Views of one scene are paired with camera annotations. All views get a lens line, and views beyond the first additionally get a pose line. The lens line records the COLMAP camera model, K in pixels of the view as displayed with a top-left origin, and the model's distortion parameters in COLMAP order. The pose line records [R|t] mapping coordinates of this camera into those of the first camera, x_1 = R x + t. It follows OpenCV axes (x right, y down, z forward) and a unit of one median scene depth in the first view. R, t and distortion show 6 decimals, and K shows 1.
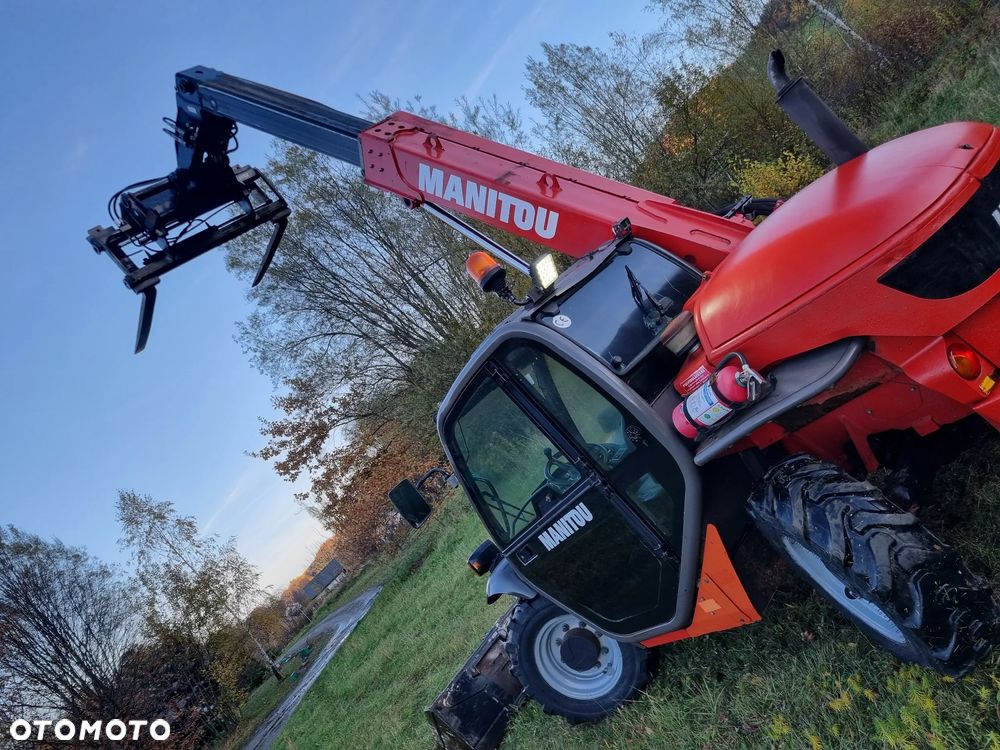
lens RADIAL K [[789.2, 0, 500.0], [0, 789.2, 375.0], [0, 0, 1]] dist [0.046776, -0.002566]
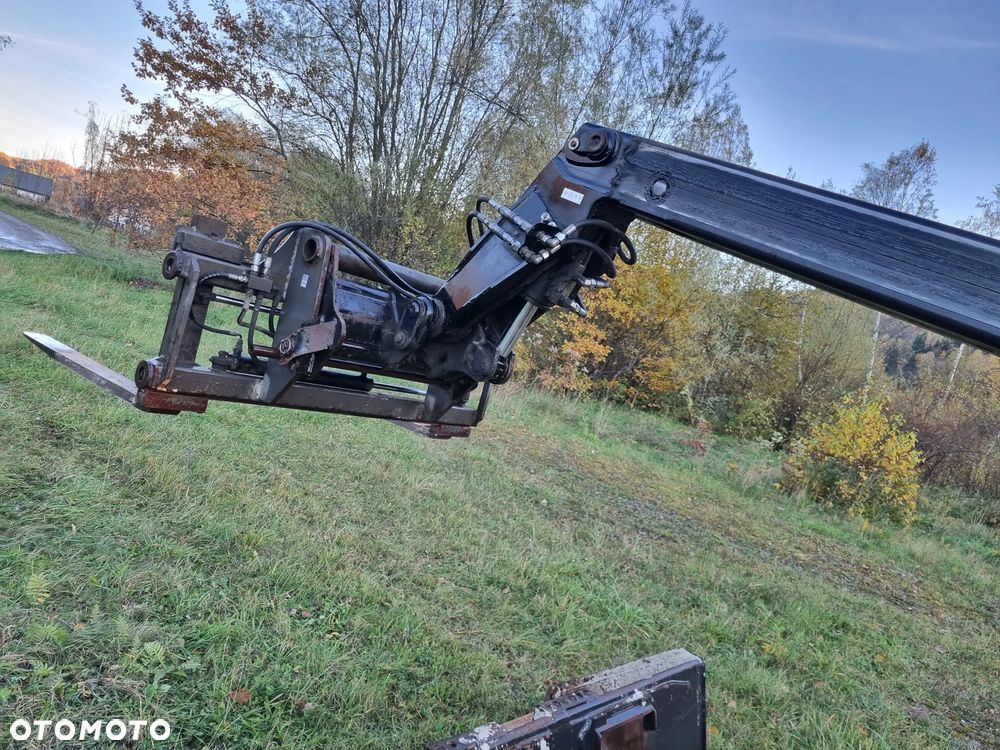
lens RADIAL K [[789.2, 0, 500.0], [0, 789.2, 375.0], [0, 0, 1]] dist [0.046776, -0.002566]
pose [[0.483958, 0.841168, 0.241292, -0.306364], [-0.850860, 0.516753, -0.094888, 0.431420], [-0.204506, -0.159384, 0.965802, 1.179473]]
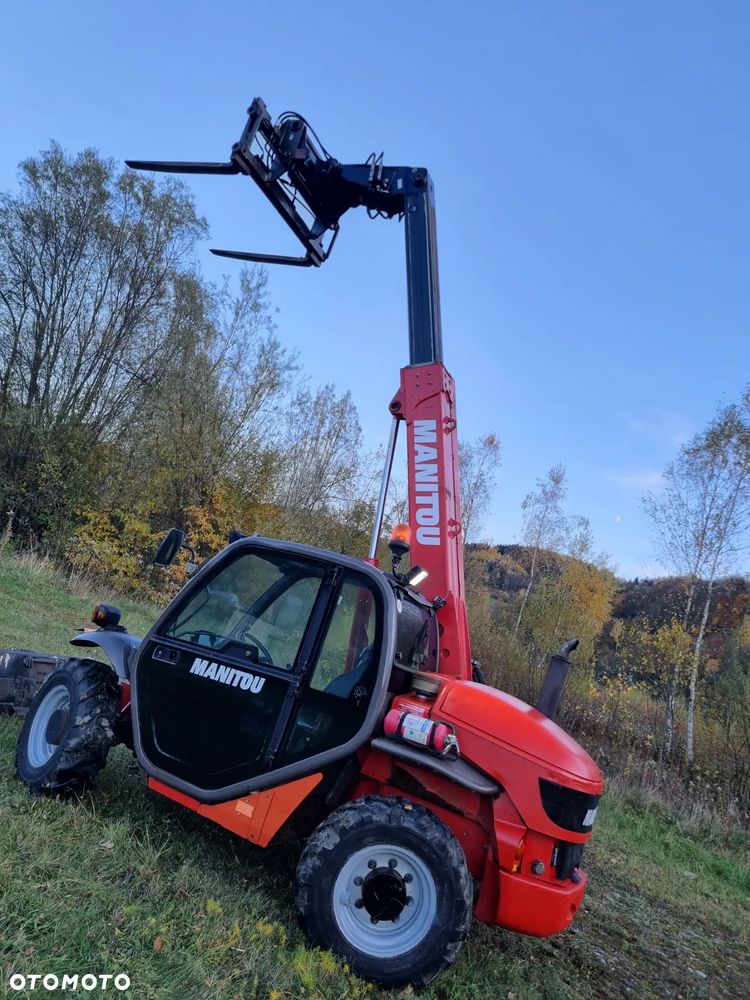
lens RADIAL K [[789.2, 0, 375.0], [0, 789.2, 500.0], [0, 0, 1]] dist [0.046776, -0.002566]
pose [[0.369054, 0.902151, 0.223433, -0.349413], [-0.820089, 0.429215, -0.378456, 0.346231], [-0.437326, -0.043564, 0.898247, -0.200904]]
